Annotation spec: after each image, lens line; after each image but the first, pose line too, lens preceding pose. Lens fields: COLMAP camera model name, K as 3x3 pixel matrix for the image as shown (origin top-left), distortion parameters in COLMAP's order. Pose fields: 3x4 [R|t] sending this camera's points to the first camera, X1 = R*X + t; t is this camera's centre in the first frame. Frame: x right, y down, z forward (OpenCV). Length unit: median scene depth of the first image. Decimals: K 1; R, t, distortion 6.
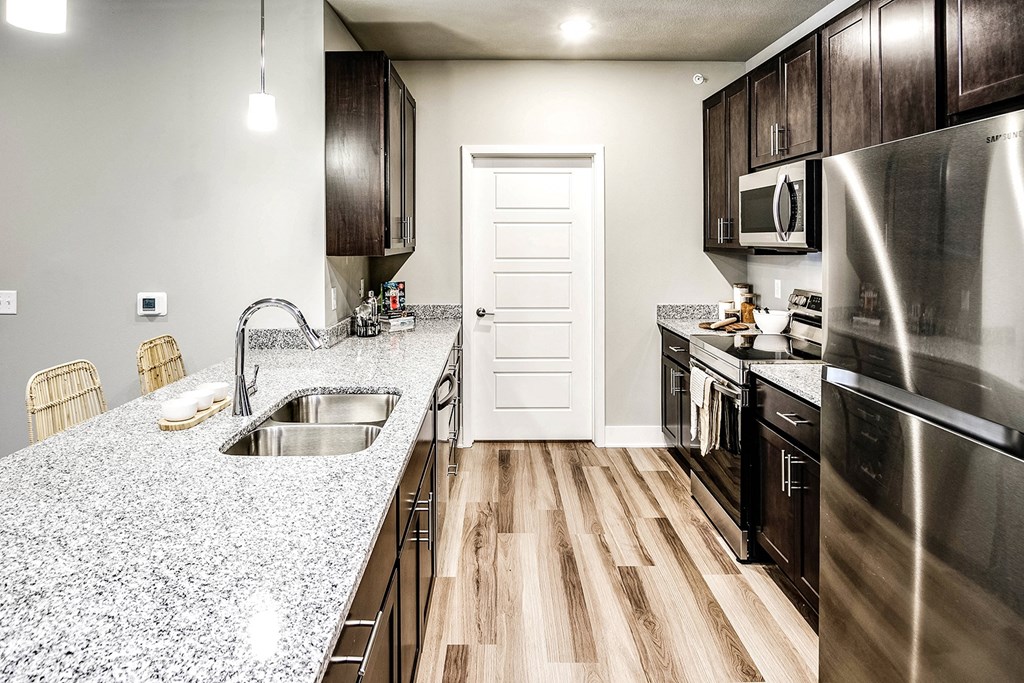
lens RADIAL K [[600.4, 0, 497.9], [0, 600.4, 222.9], [0, 0, 1]] dist [-0.019062, -0.001155]
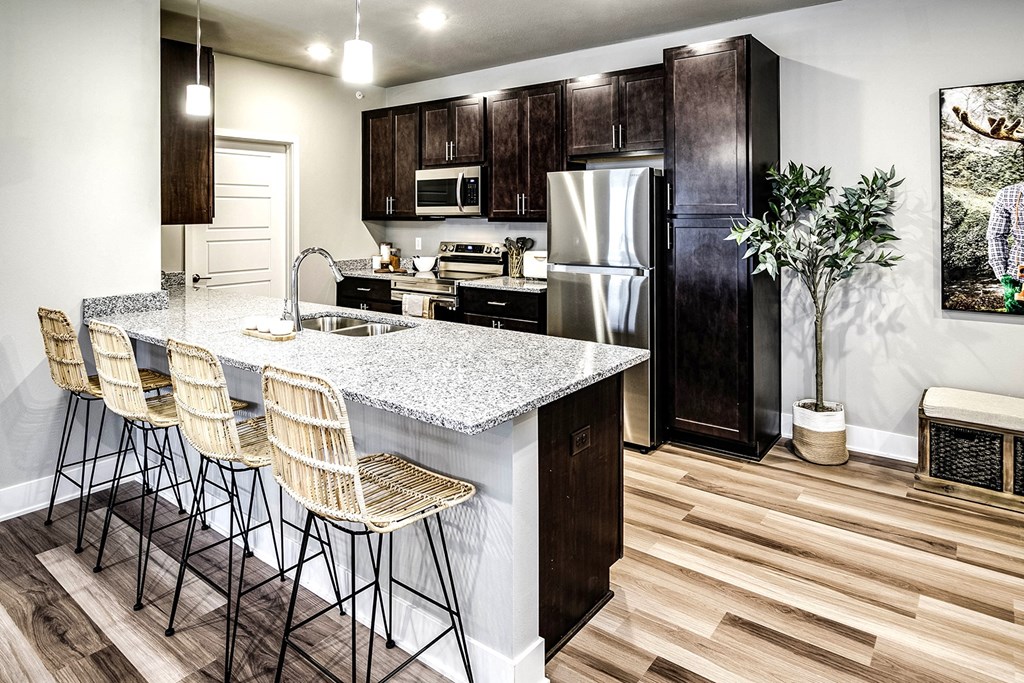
lens RADIAL K [[611.1, 0, 508.5], [0, 611.1, 213.0], [0, 0, 1]] dist [-0.000817, -0.001837]
pose [[0.612484, -0.001033, 0.790482, -0.679304], [-0.017853, 0.999726, 0.015139, 0.004681], [-0.790281, -0.023385, 0.612298, -0.150231]]
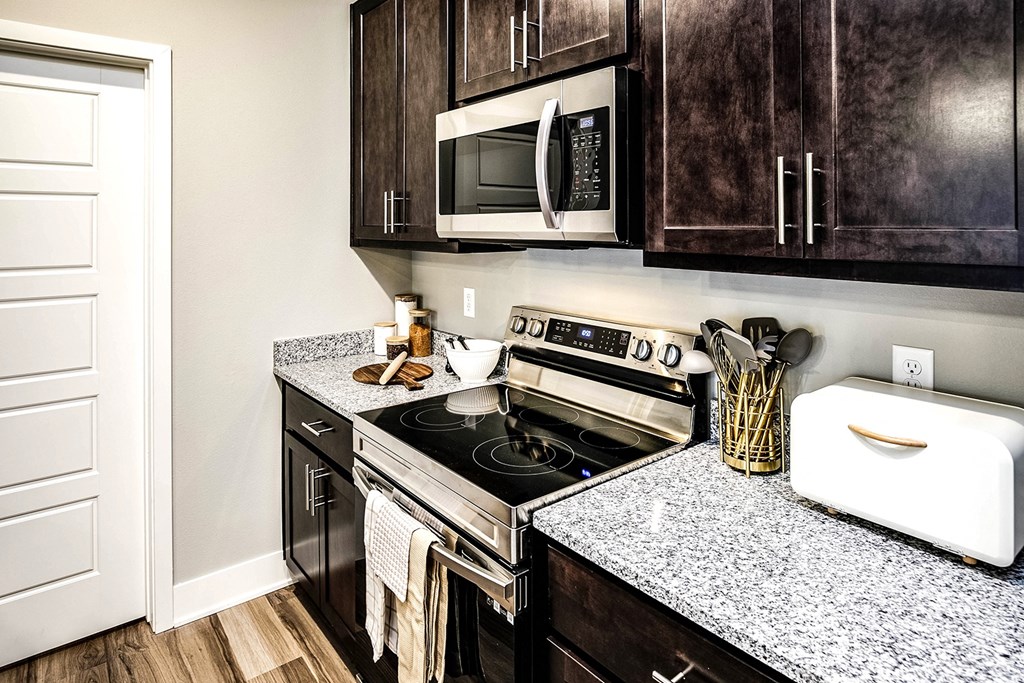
lens RADIAL K [[600.4, 0, 497.9], [0, 600.4, 222.9], [0, 0, 1]] dist [-0.019062, -0.001155]
pose [[0.789164, 0.001795, 0.614179, 0.101592], [-0.014237, 0.999781, 0.015371, 0.014710], [-0.614017, -0.020874, 0.789017, 0.509355]]
